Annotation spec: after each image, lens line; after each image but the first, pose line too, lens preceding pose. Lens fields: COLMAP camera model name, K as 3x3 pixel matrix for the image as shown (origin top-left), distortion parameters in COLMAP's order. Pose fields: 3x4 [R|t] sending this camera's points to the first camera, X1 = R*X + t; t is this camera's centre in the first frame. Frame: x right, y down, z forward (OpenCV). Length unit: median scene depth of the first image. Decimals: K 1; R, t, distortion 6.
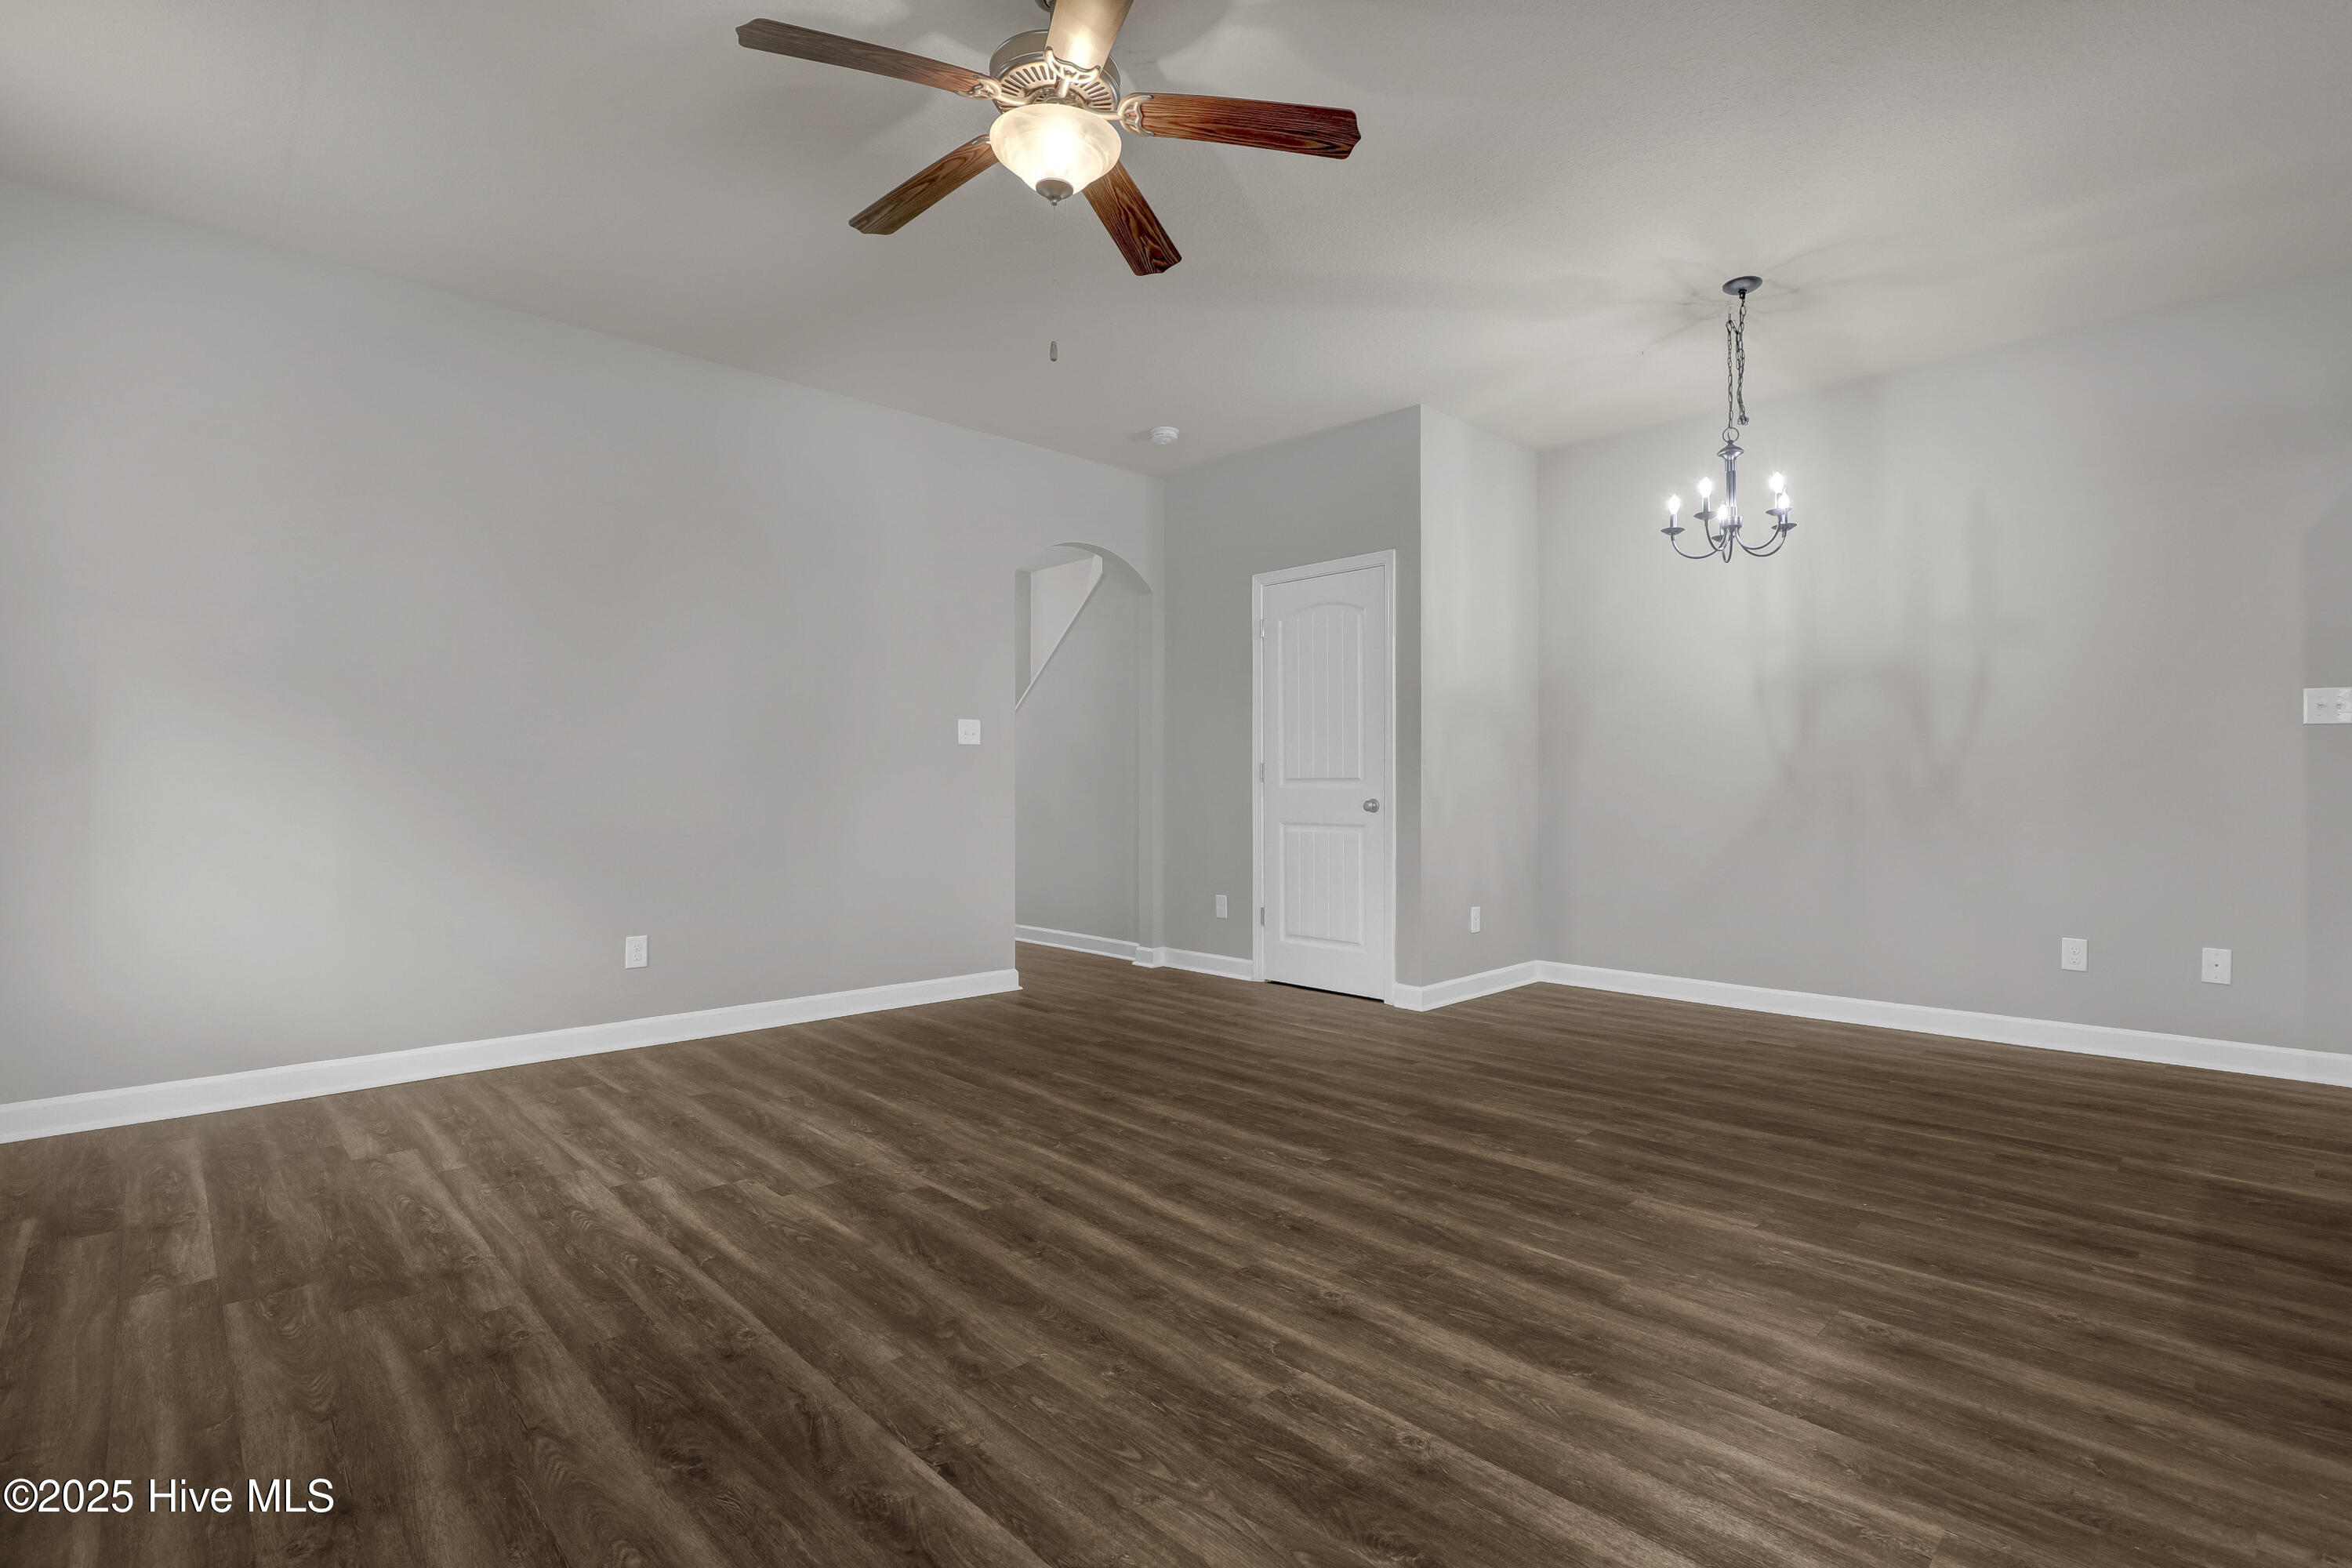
lens RADIAL K [[1109.5, 0, 1186.5], [0, 1109.5, 781.9], [0, 0, 1]] dist [-0.035323, 0.007518]
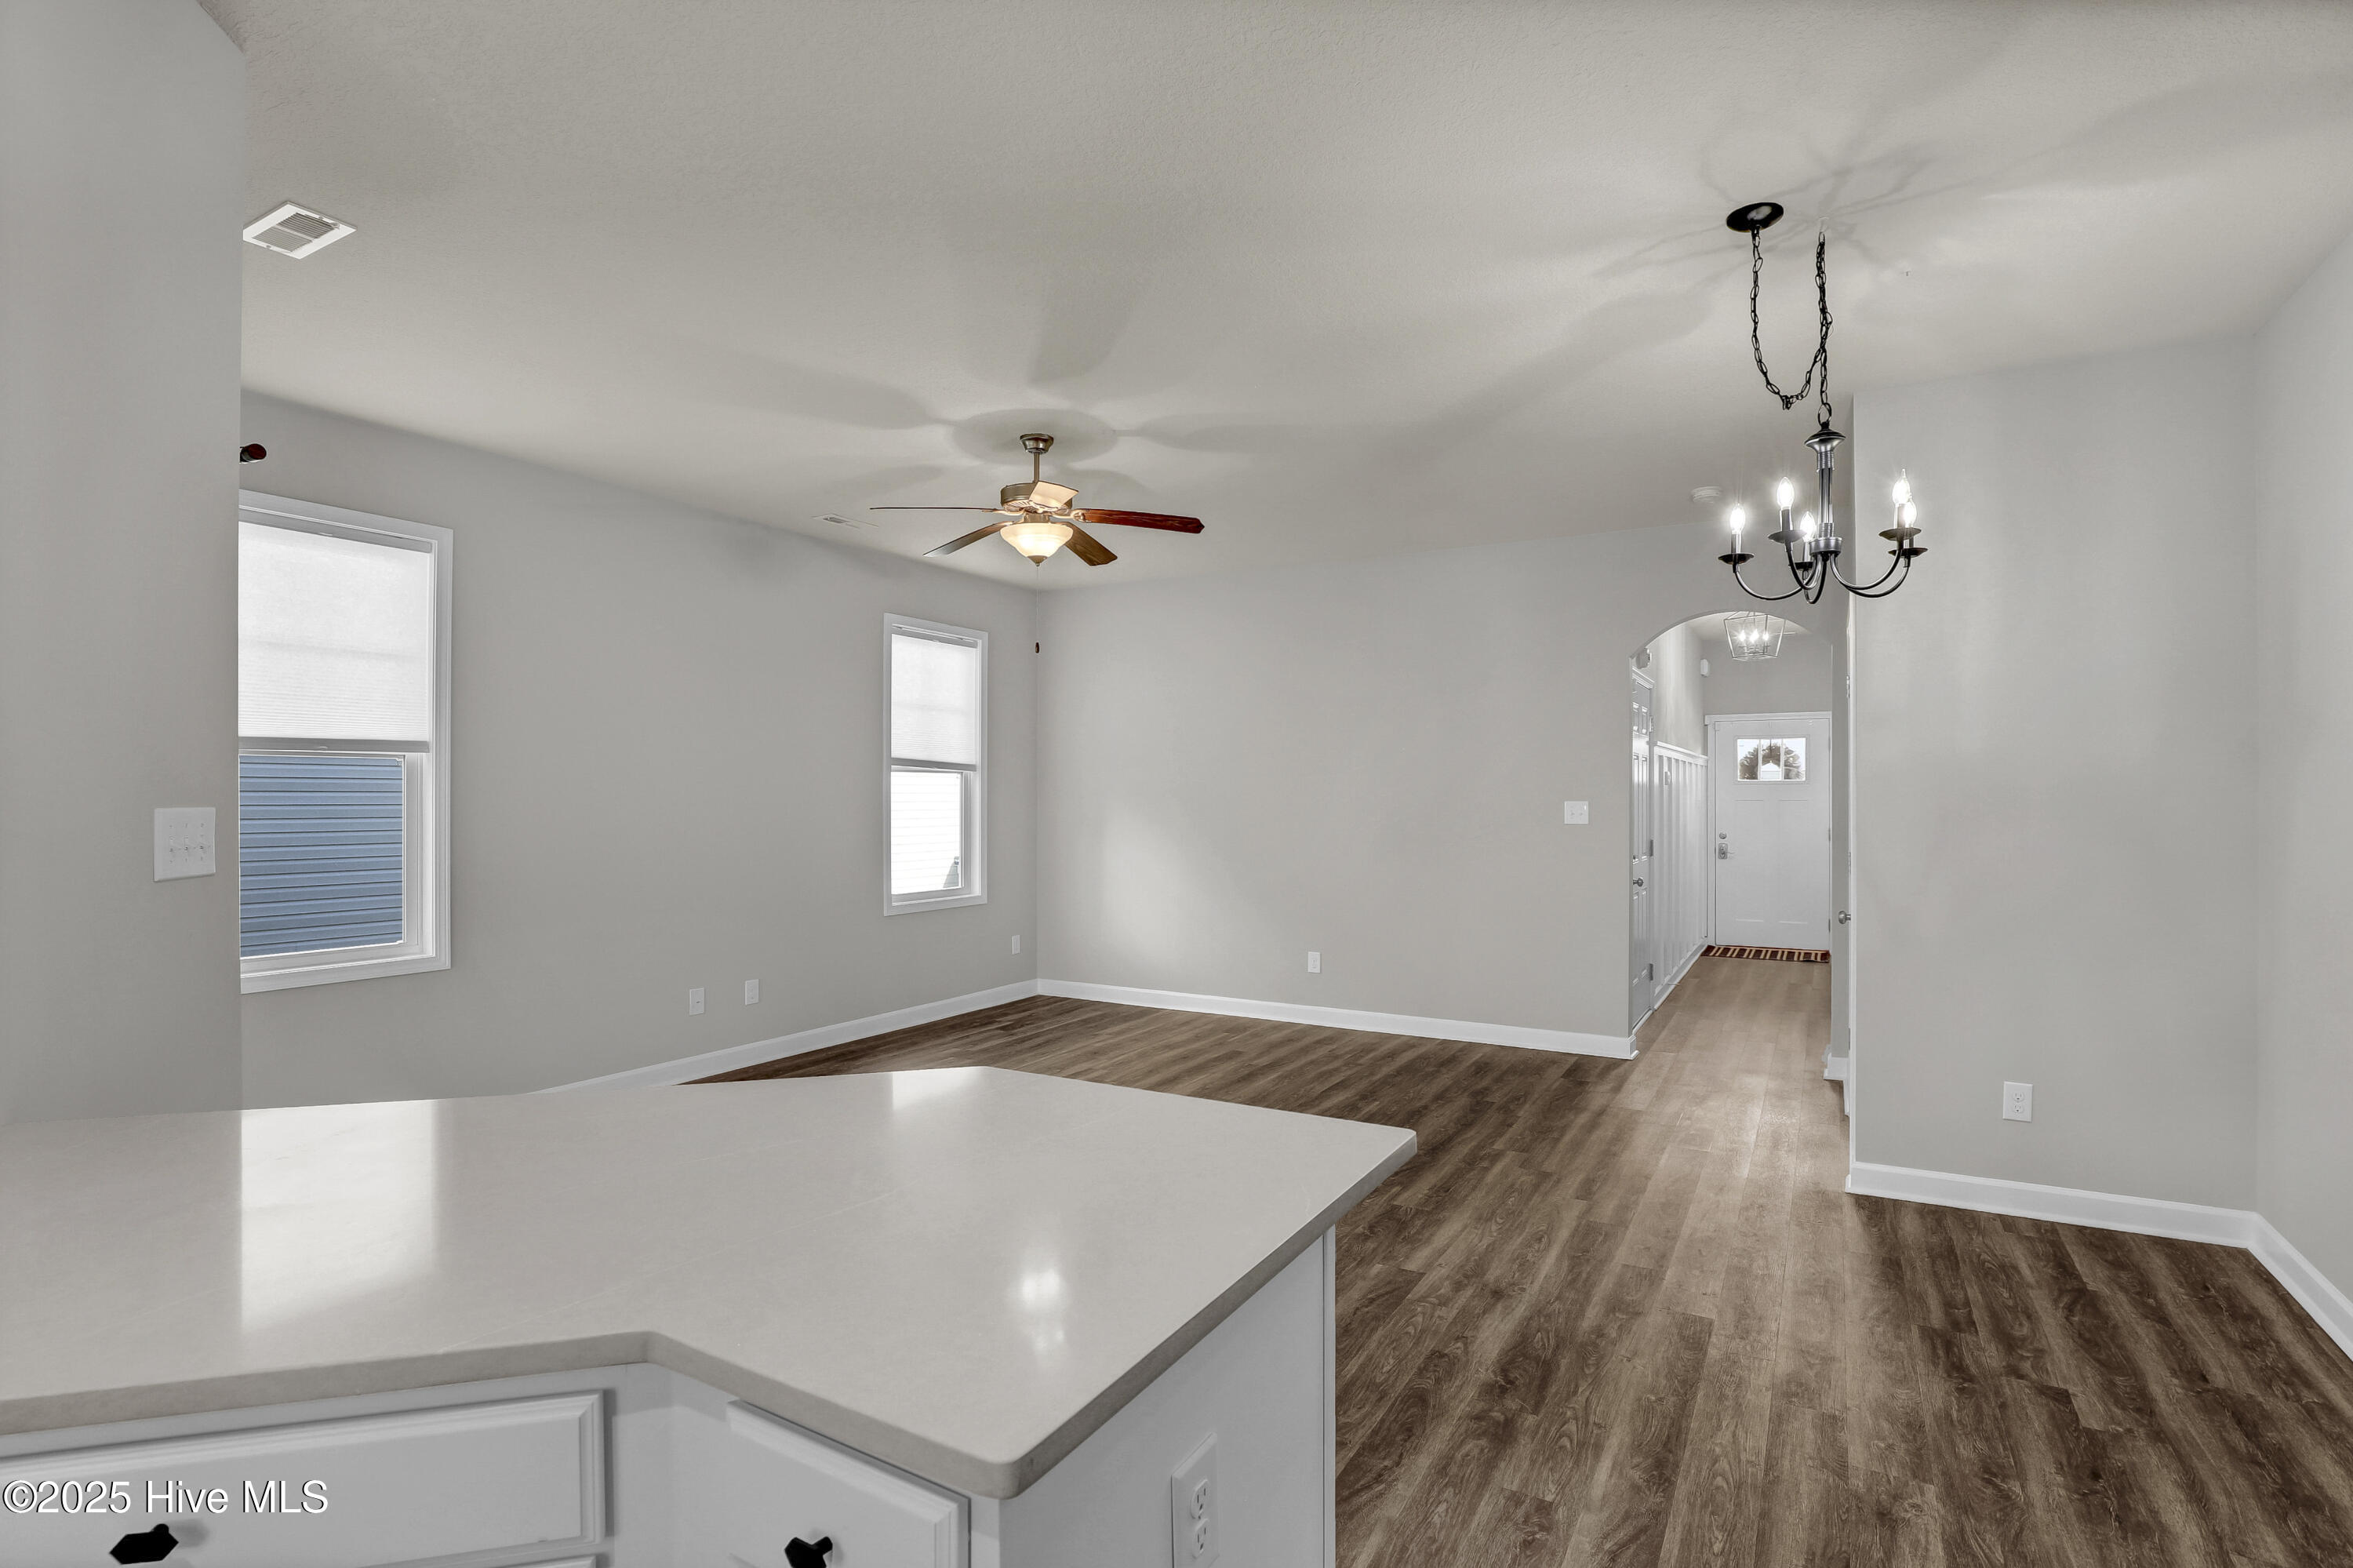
lens RADIAL K [[1110.1, 0, 1184.5], [0, 1110.1, 800.5], [0, 0, 1]] dist [-0.035323, 0.007518]
pose [[0.272449, 0.004163, -0.962161, 1.324664], [0.003073, 0.999982, 0.005197, -0.113077], [0.962165, -0.004372, 0.272432, 0.567163]]
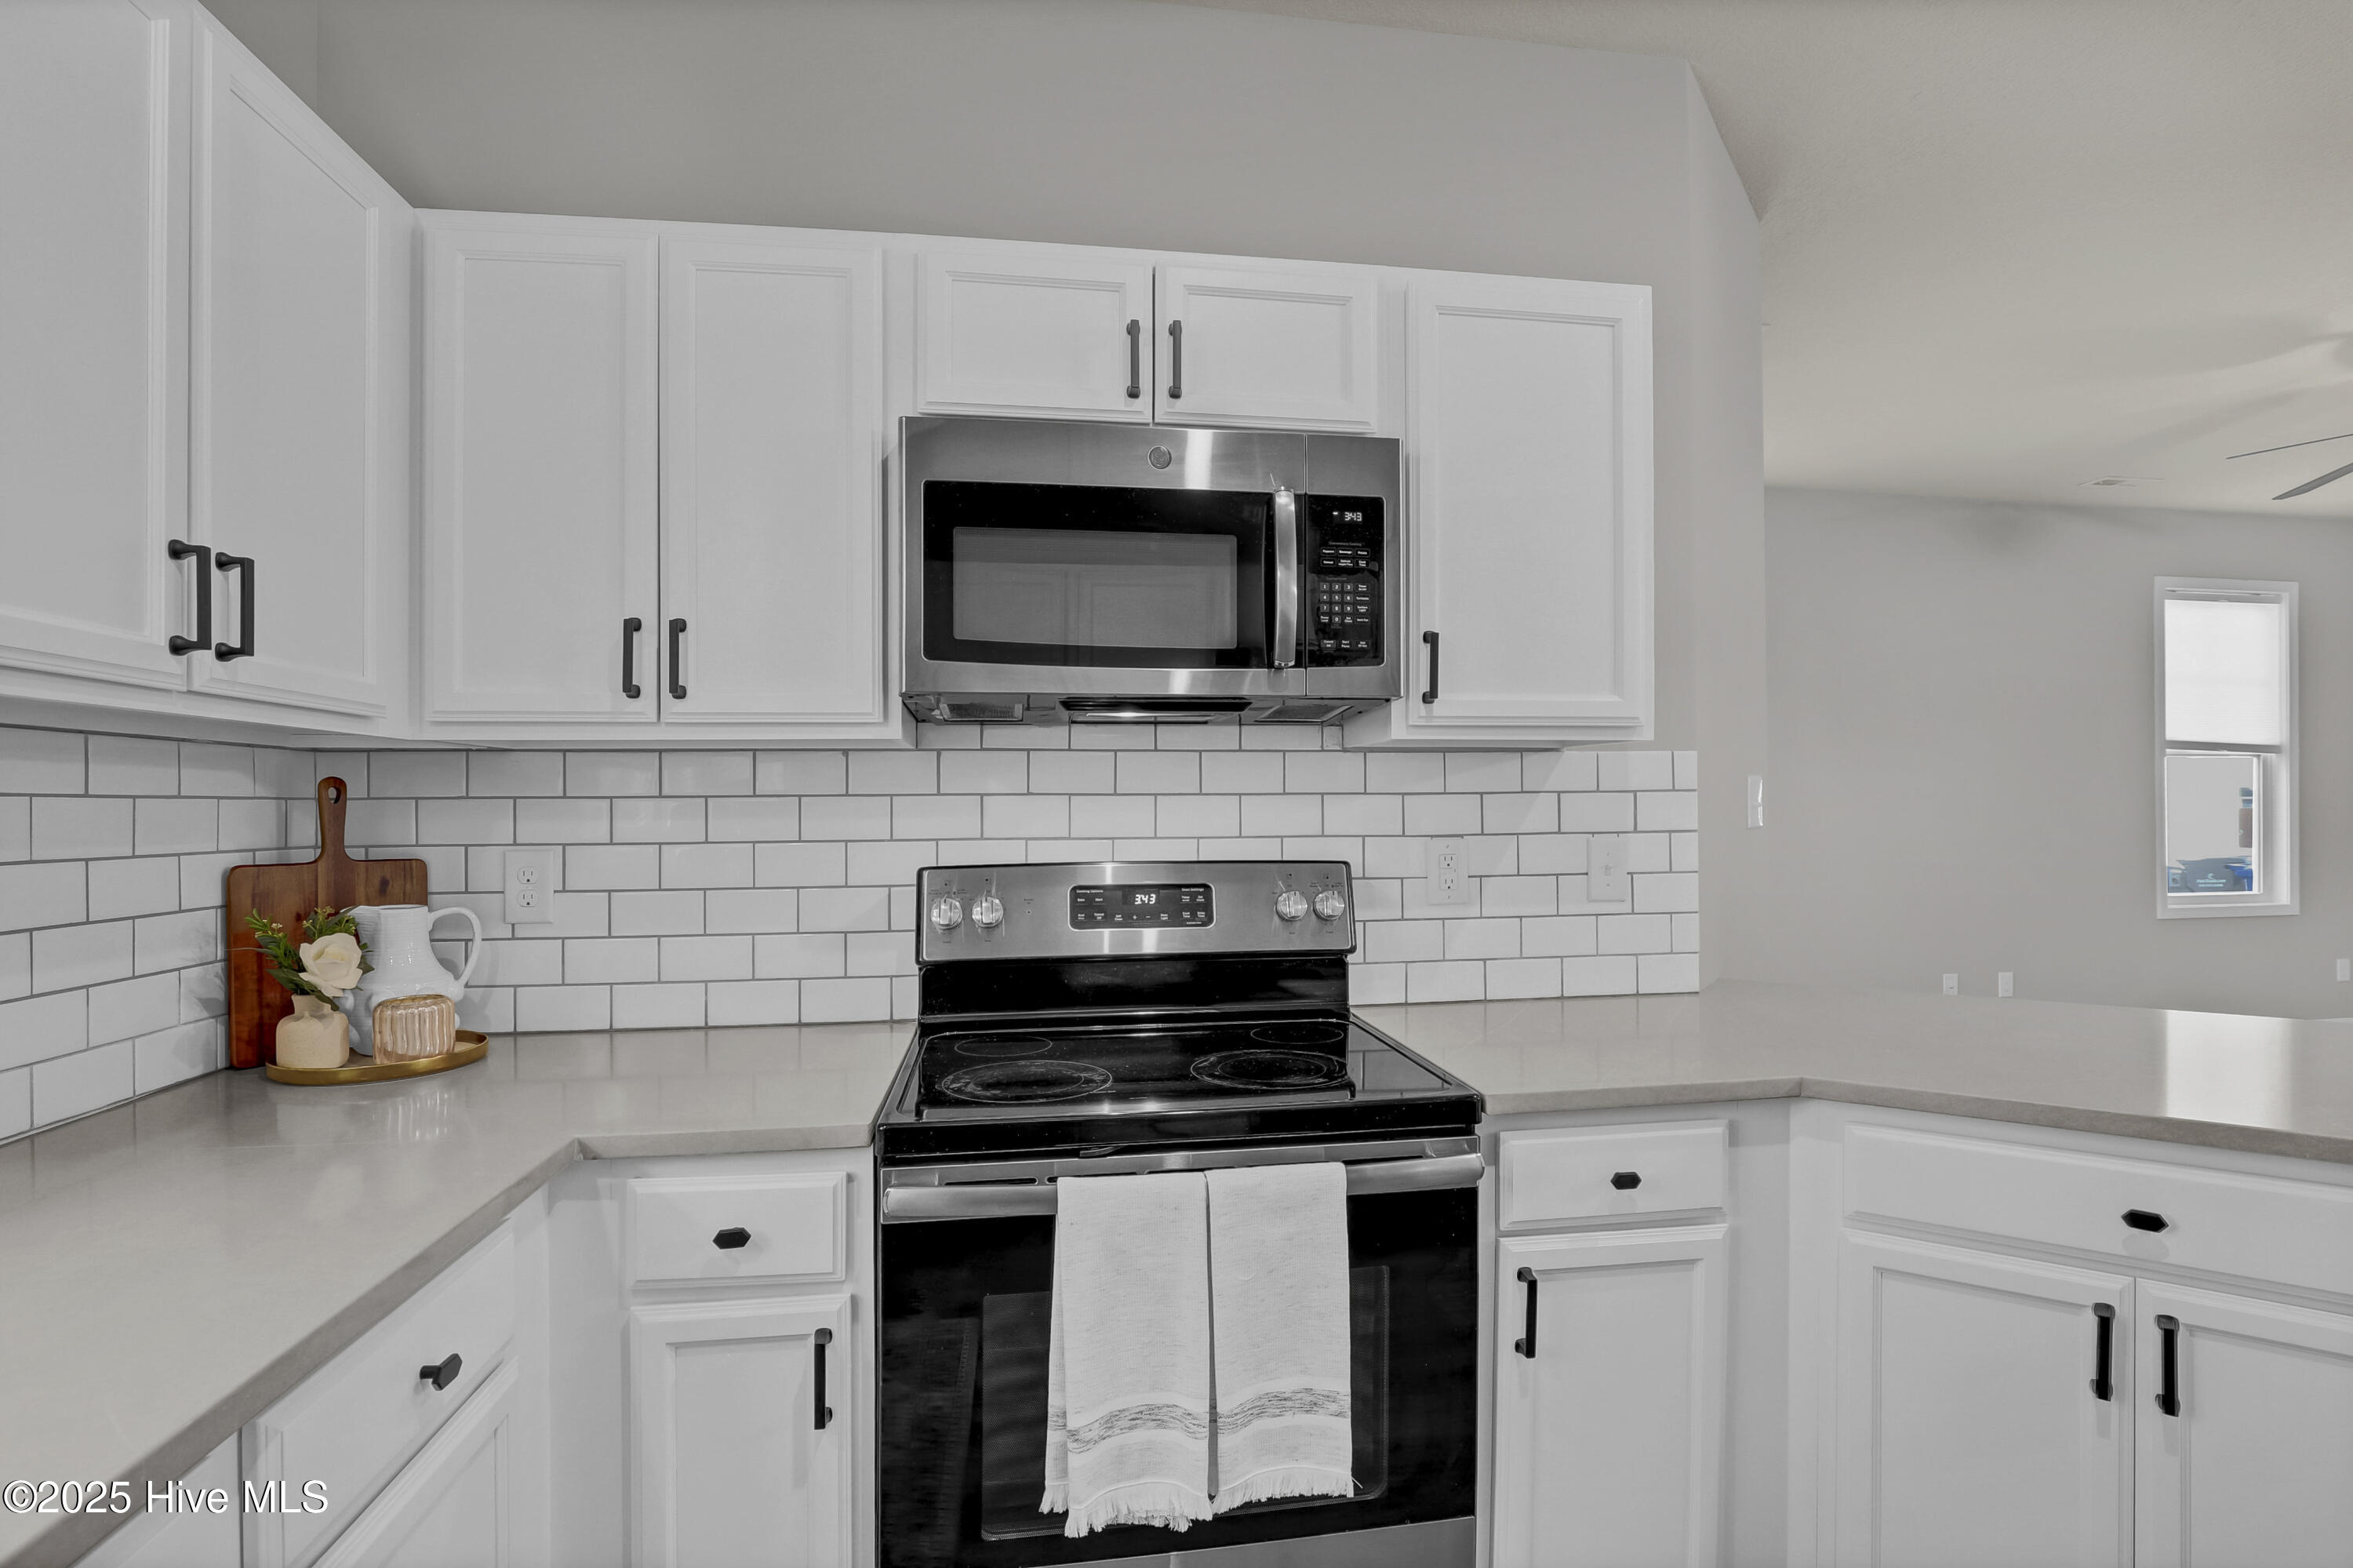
lens RADIAL K [[1110.1, 0, 1189.8], [0, 1110.1, 809.4], [0, 0, 1]] dist [-0.035323, 0.007518]
pose [[-0.571958, 0.006752, -0.820255, 1.567440], [0.009198, 0.999956, 0.001817, -0.086872], [0.820231, -0.006506, -0.571995, 0.298948]]
